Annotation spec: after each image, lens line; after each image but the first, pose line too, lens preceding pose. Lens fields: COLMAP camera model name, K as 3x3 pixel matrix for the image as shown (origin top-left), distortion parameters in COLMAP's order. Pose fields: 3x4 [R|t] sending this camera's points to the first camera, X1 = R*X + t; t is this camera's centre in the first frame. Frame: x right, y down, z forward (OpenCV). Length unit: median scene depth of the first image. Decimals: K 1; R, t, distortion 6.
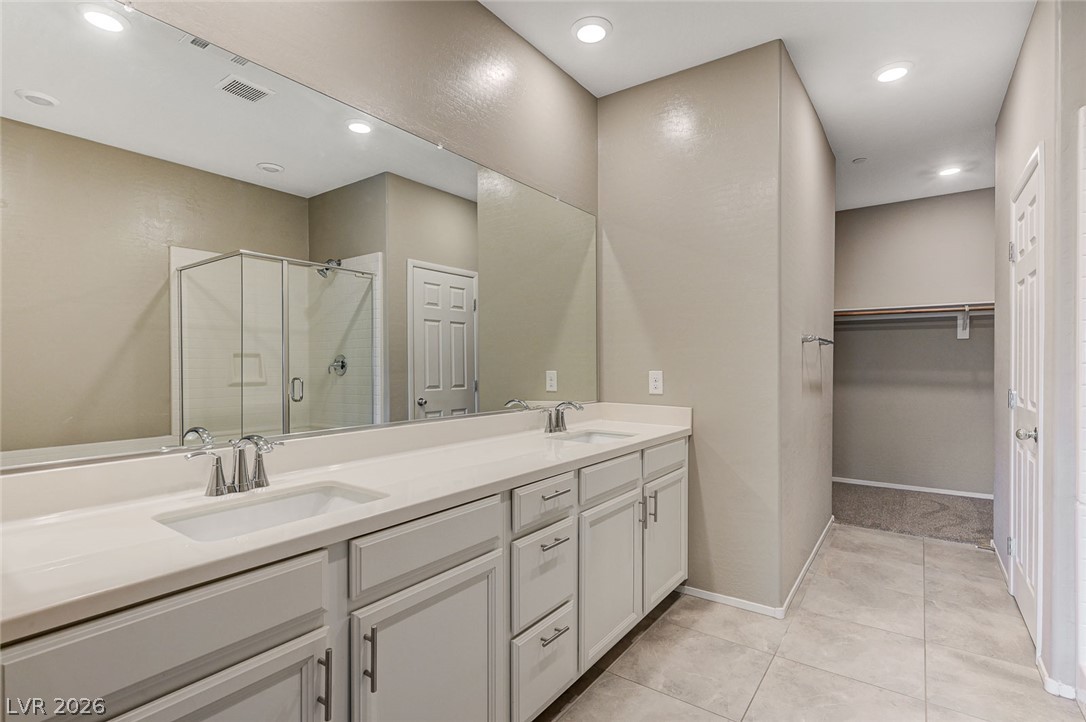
lens RADIAL K [[523.9, 0, 545.1], [0, 523.9, 365.5], [0, 0, 1]] dist [0.000019, 0.001505]
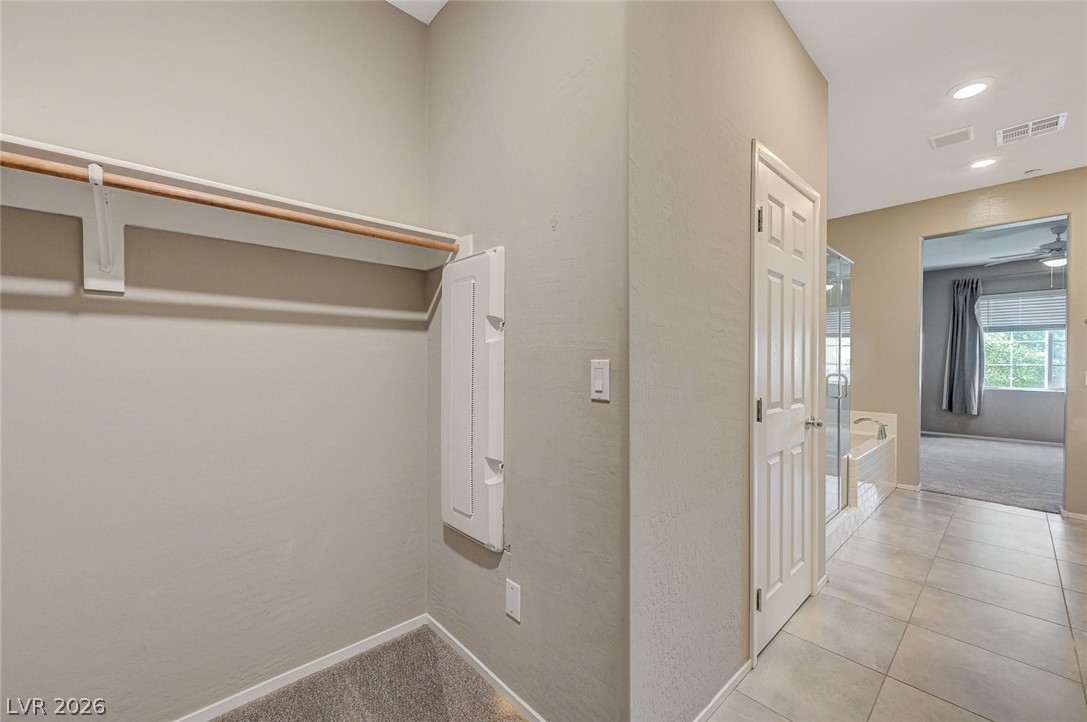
lens RADIAL K [[432.1, 0, 539.4], [0, 432.1, 365.7], [0, 0, 1]] dist [0.001270, 0.000322]
pose [[-0.978242, 0.000682, 0.207466, 1.066401], [0.003717, 0.999892, 0.014241, -0.015109], [-0.207433, 0.014703, -0.978139, 1.680853]]
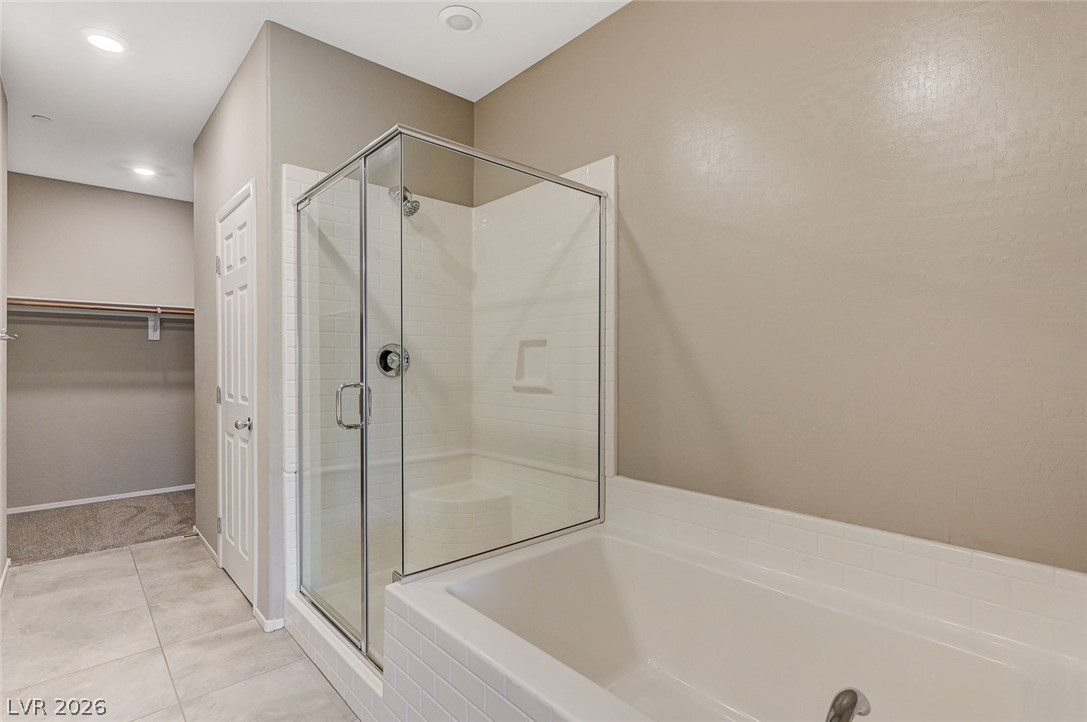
lens RADIAL K [[521.5, 0, 540.4], [0, 521.5, 368.9], [0, 0, 1]] dist [0.001942, 0.000588]
pose [[0.209609, -0.009838, 0.977736, -0.064863], [0.005176, 0.999947, 0.008952, 0.000005], [-0.977771, 0.003184, 0.209649, 0.082931]]
